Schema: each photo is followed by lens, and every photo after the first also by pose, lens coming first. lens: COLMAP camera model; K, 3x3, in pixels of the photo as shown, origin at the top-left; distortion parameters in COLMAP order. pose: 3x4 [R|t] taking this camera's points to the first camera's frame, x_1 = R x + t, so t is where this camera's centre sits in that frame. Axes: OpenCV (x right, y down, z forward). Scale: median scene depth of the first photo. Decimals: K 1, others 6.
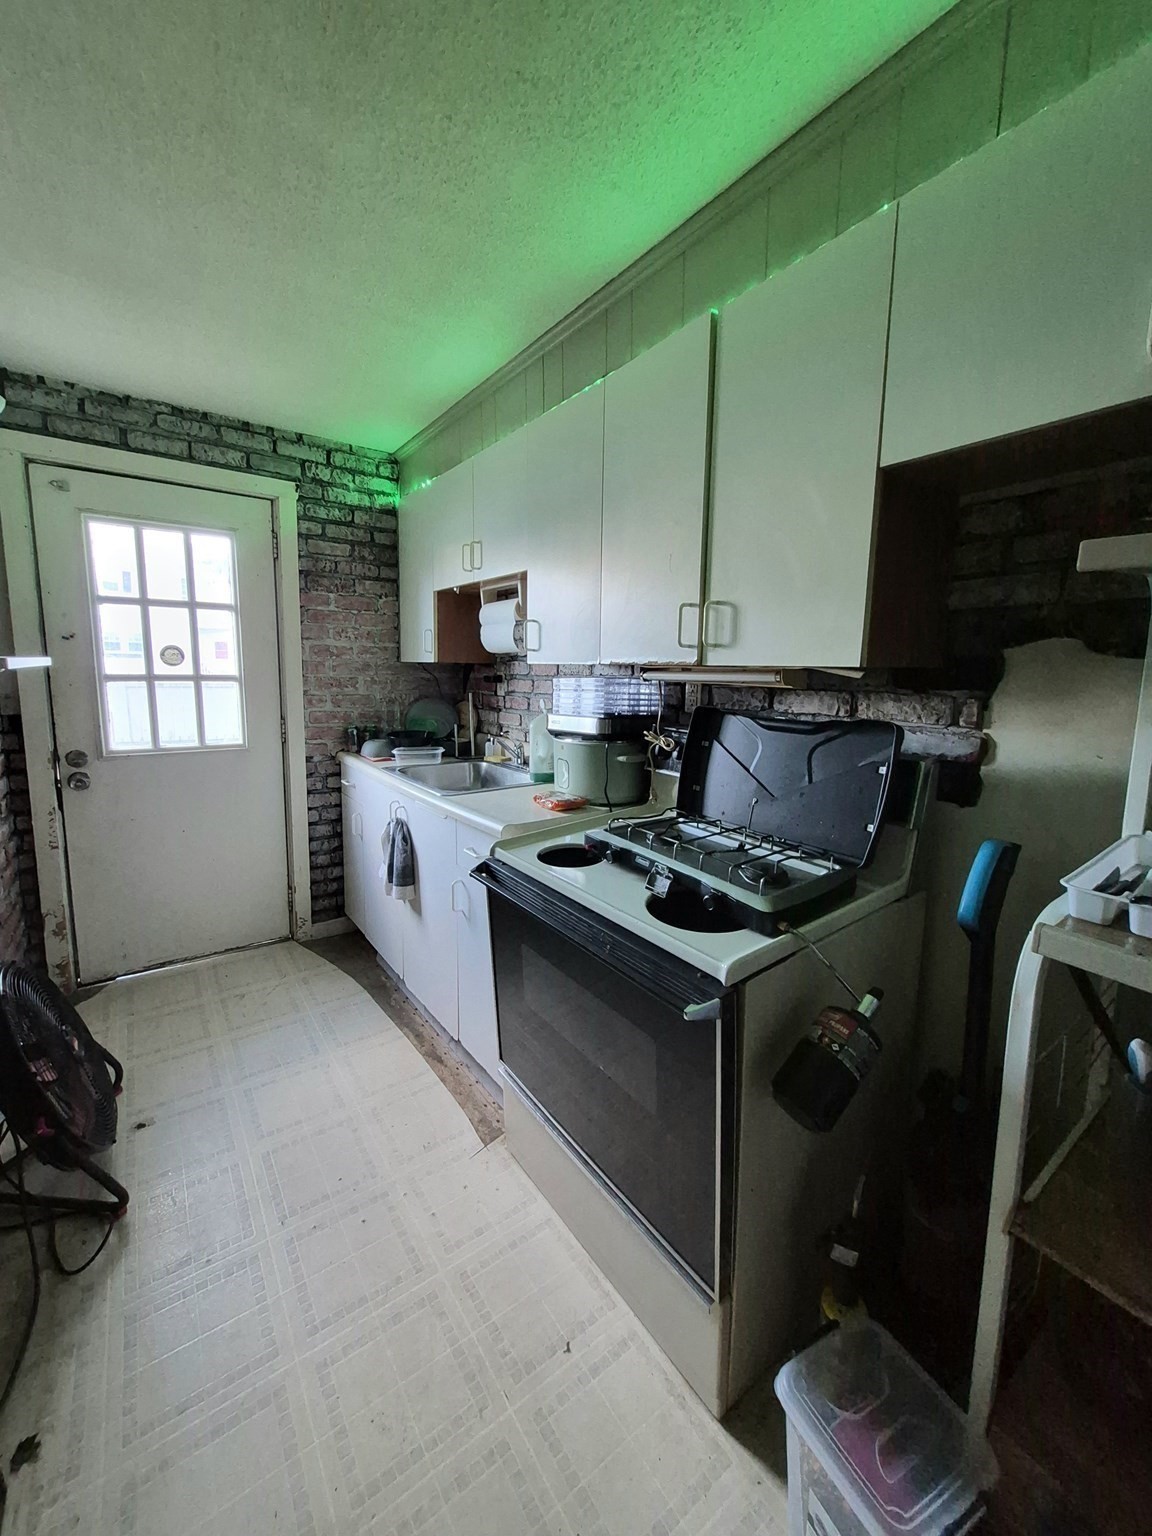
lens RADIAL K [[623.8, 0, 574.0], [0, 623.8, 761.7], [0, 0, 1]] dist [0.001042, -0.000044]
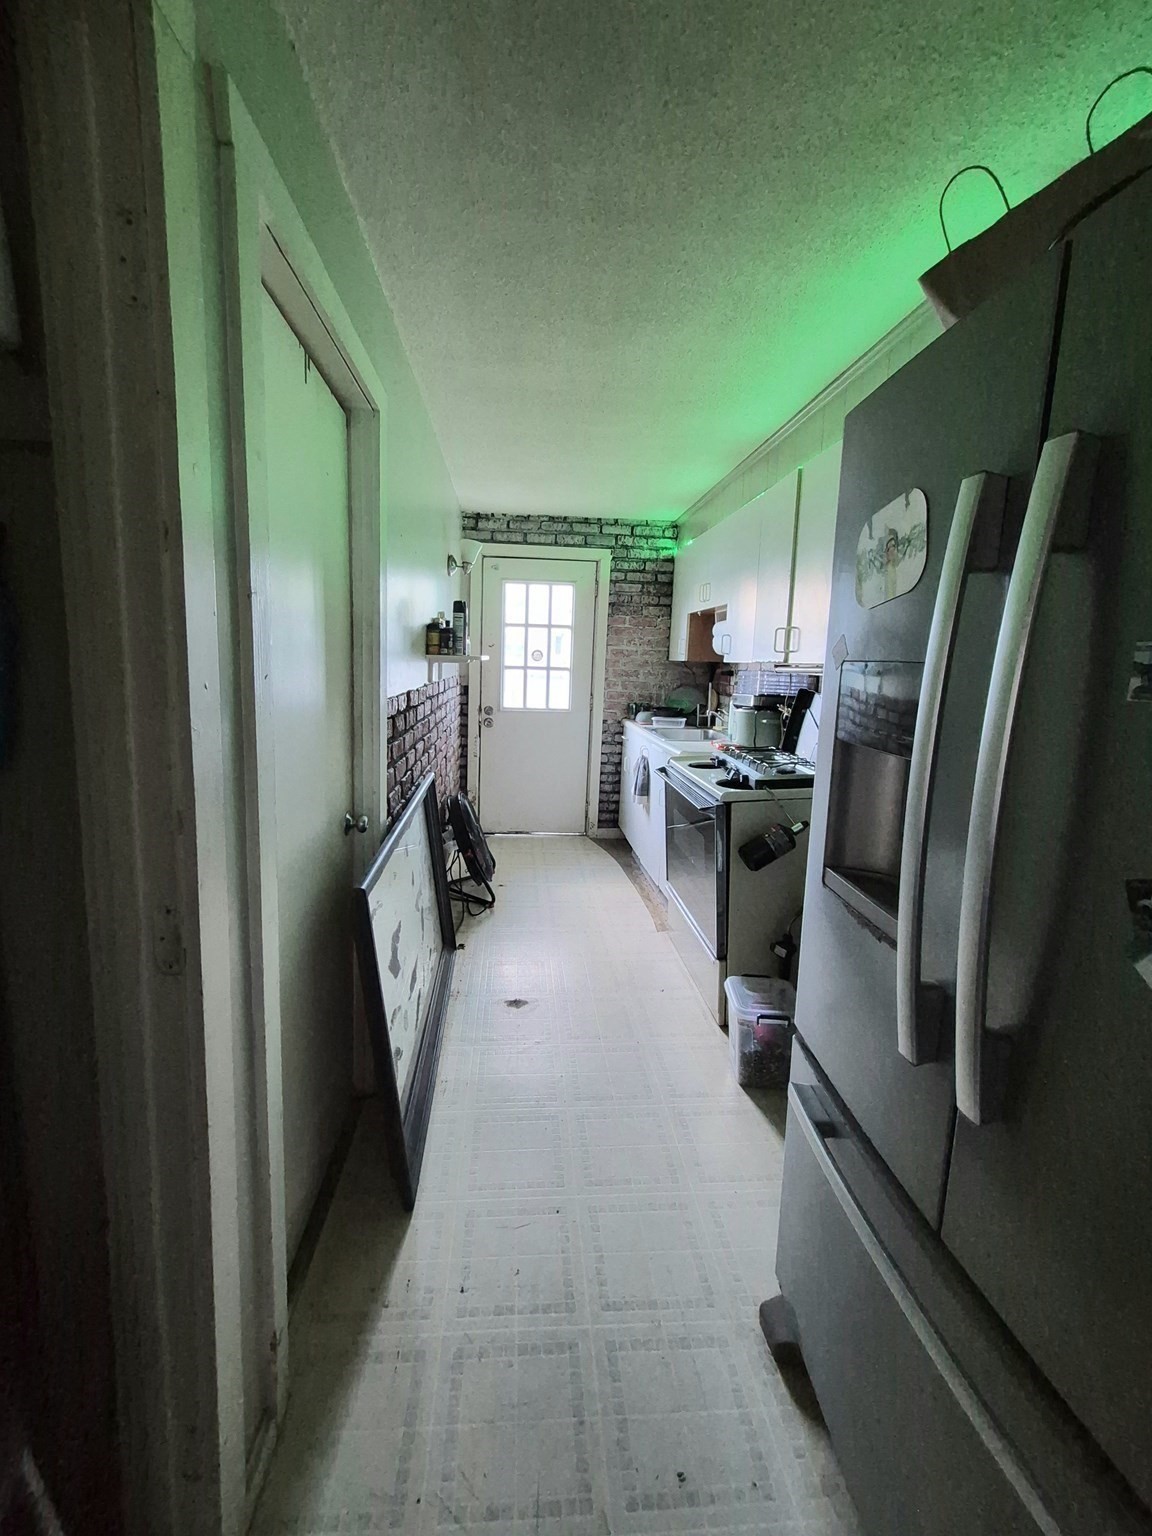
lens RADIAL K [[613.3, 0, 564.9], [0, 613.3, 749.5], [0, 0, 1]] dist [-0.001642, -0.000391]
pose [[0.861633, 0.082225, -0.500828, 0.283073], [-0.090648, 0.995854, 0.007544, 0.066779], [0.499372, 0.038899, 0.865514, -0.406483]]
